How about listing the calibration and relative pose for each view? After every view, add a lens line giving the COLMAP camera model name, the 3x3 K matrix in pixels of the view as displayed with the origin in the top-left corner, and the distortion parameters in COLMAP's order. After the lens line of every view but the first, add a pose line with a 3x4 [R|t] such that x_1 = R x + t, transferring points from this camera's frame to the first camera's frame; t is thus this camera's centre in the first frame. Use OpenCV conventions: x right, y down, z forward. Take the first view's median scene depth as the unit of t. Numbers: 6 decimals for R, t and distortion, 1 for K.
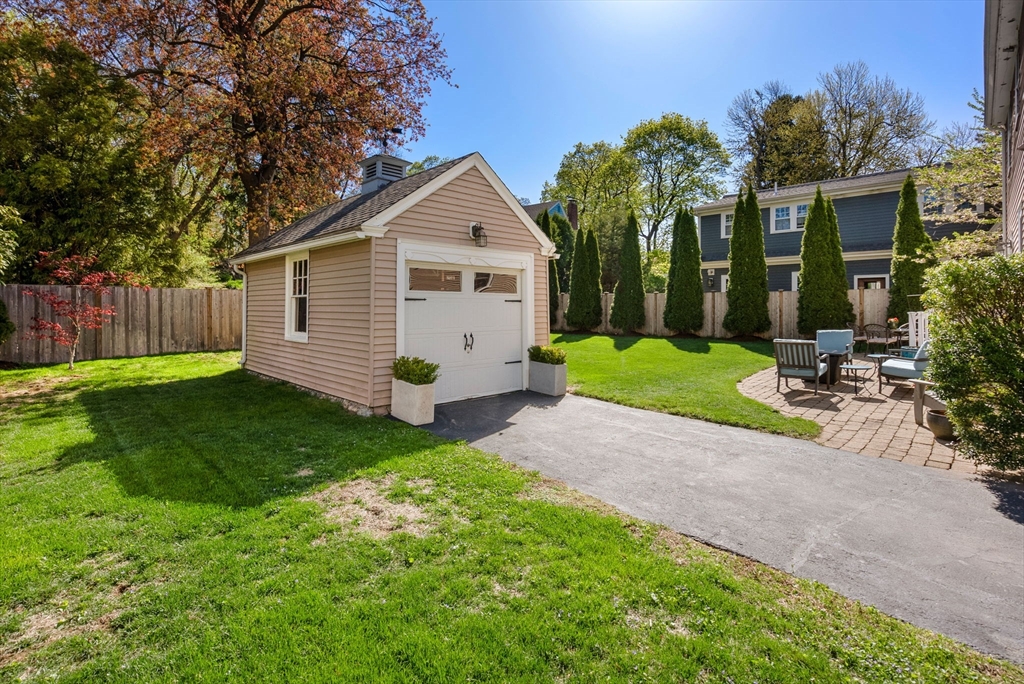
lens RADIAL K [[478.2, 0, 520.0], [0, 478.2, 302.0], [0, 0, 1]] dist [-0.001011, 0.000463]
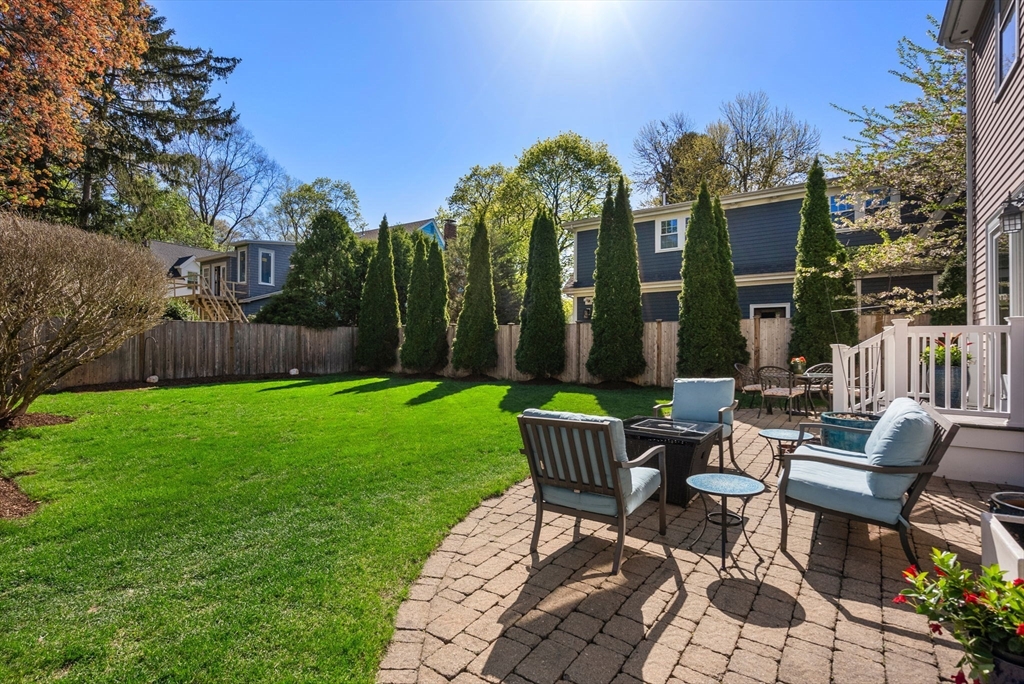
lens RADIAL K [[476.1, 0, 512.0], [0, 476.1, 342.0], [0, 0, 1]] dist [-0.001428, 0.000148]
pose [[0.990827, 0.005240, 0.135032, 0.216717], [-0.005060, 0.999986, -0.001674, 0.011756], [-0.135039, 0.000976, 0.990840, 0.290714]]
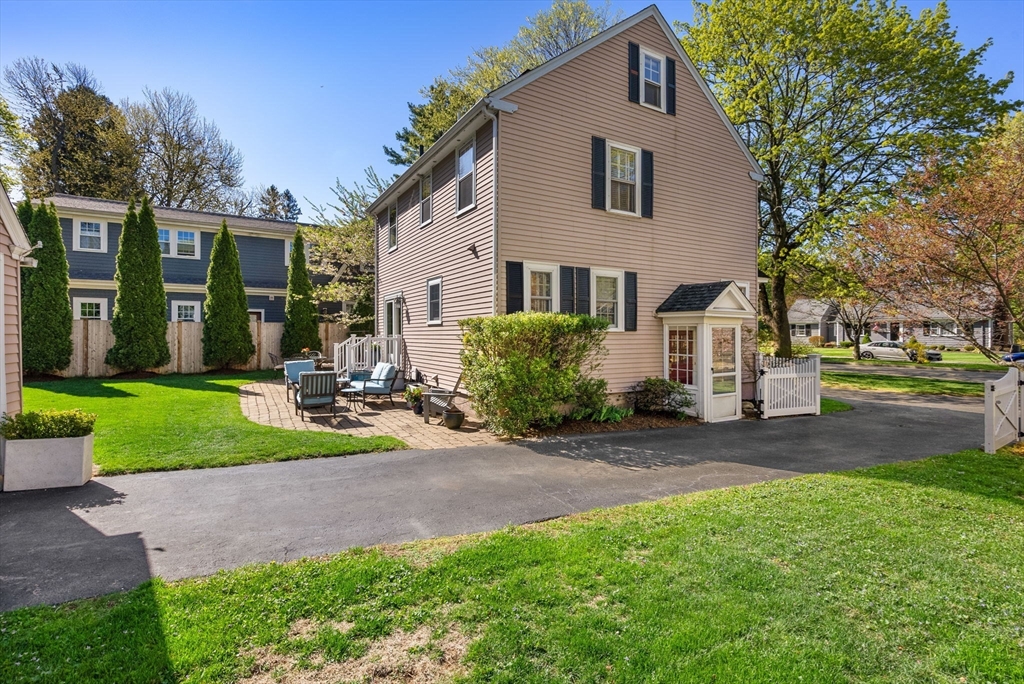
lens RADIAL K [[470.4, 0, 512.6], [0, 470.4, 338.9], [0, 0, 1]] dist [-0.001778, 0.000427]
pose [[0.276194, -0.005652, 0.961085, -0.160026], [-0.013176, 0.999866, 0.009667, -0.006010], [-0.961012, -0.015333, 0.276082, 0.119181]]
